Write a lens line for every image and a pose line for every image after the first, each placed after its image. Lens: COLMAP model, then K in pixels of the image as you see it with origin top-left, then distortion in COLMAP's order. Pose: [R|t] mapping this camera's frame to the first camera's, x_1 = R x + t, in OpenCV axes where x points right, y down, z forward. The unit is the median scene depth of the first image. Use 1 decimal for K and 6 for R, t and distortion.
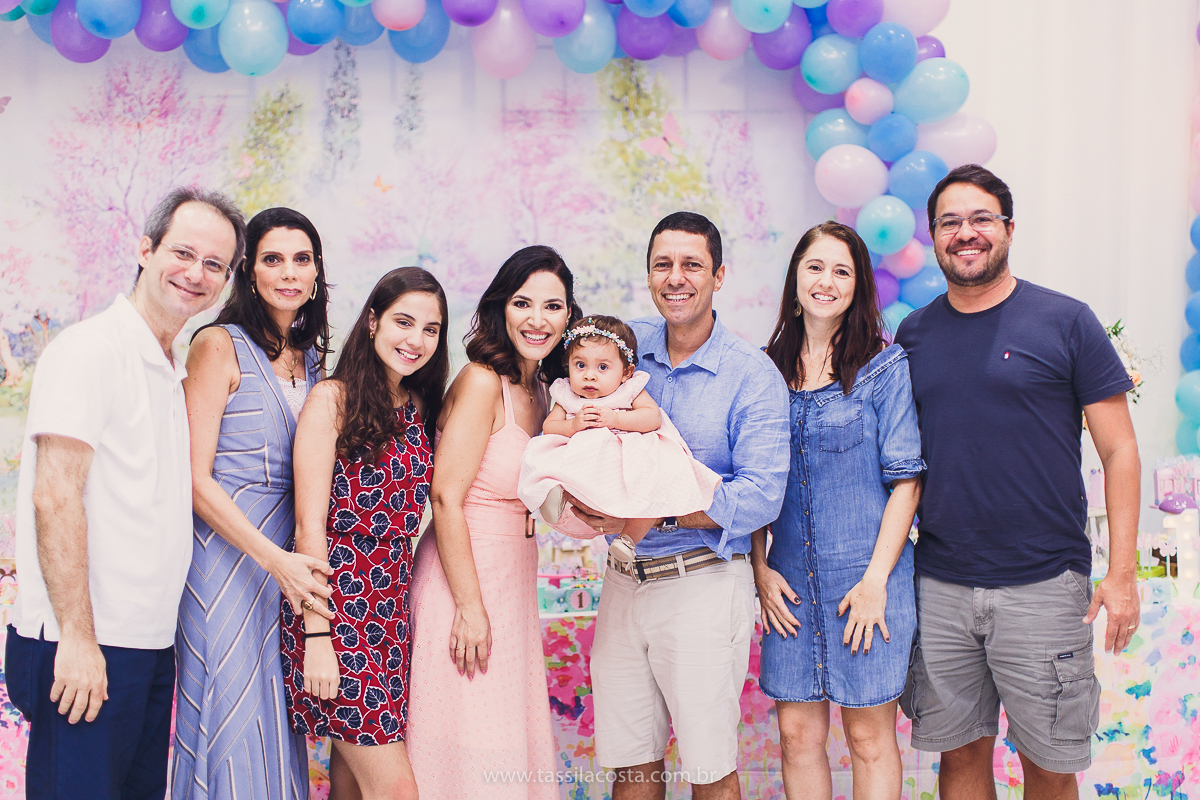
lens RADIAL K [[1798.5, 0, 629.8], [0, 1798.5, 394.5], [0, 0, 1]] dist [0.017349, 0.000000]
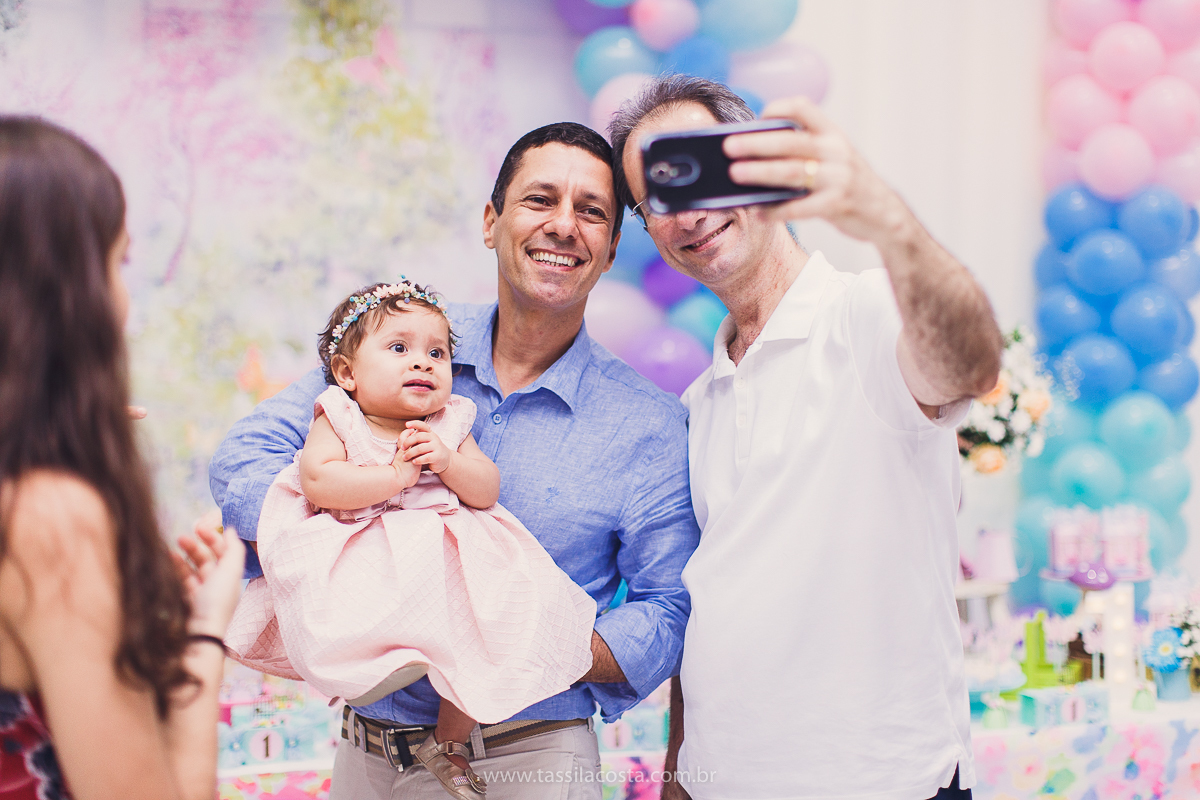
lens RADIAL K [[1798.5, 0, 620.7], [0, 1798.5, 363.6], [0, 0, 1]] dist [0.017349, 0.000000]
pose [[0.980209, 0.013000, 0.197540, -0.026086], [-0.009131, 0.999749, -0.020480, -0.007641], [-0.197756, 0.018271, 0.980081, 0.281119]]
